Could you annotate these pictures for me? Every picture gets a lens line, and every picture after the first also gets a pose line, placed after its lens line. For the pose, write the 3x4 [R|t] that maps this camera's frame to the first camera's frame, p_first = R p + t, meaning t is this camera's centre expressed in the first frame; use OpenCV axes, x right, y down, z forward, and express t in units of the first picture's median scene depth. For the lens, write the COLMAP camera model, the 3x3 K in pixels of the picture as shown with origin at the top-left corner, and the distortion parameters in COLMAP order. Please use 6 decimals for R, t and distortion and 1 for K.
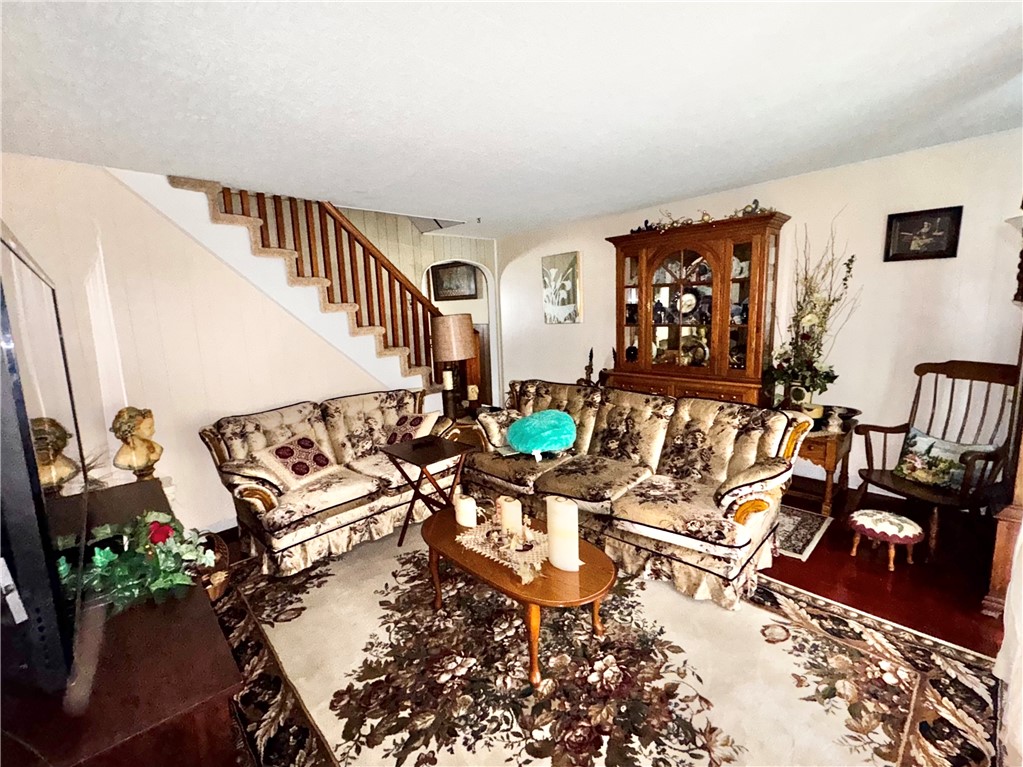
lens RADIAL K [[448.3, 0, 511.5], [0, 448.3, 383.5], [0, 0, 1]] dist [-0.001551, -0.000282]
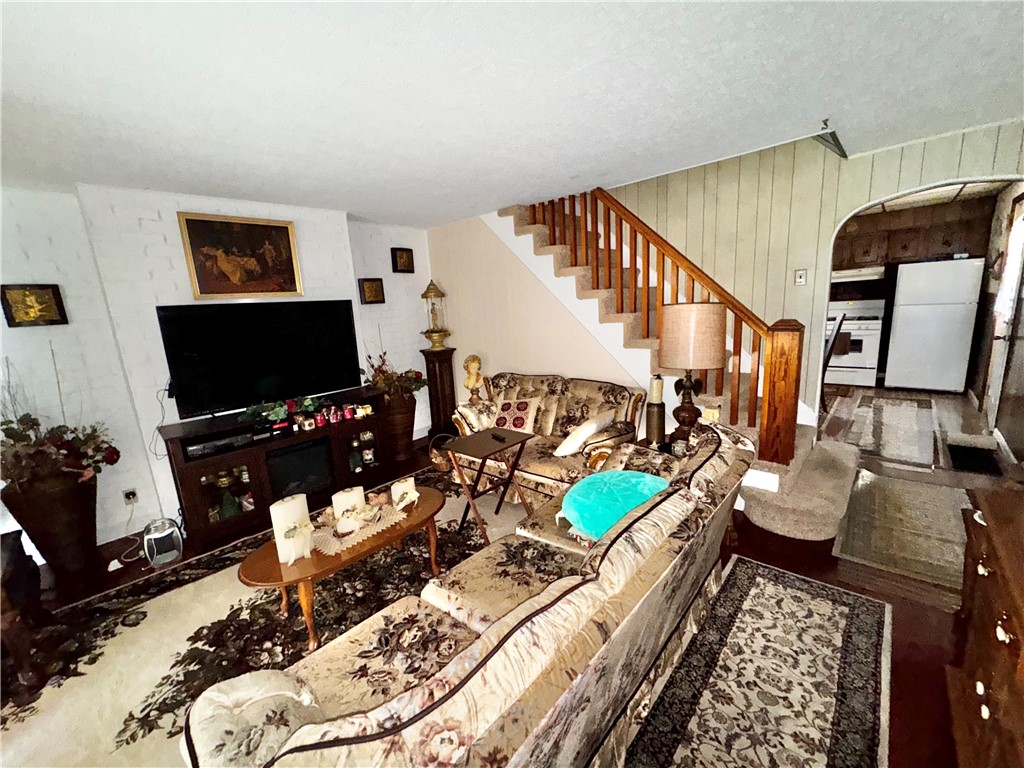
lens RADIAL K [[411.8, 0, 513.8], [0, 411.8, 379.4], [0, 0, 1]] dist [0.000199, 0.000237]
pose [[0.057052, 0.227464, -0.972114, 0.853586], [-0.102003, 0.969932, 0.220967, -0.252561], [0.993147, 0.086552, 0.078538, 1.143816]]
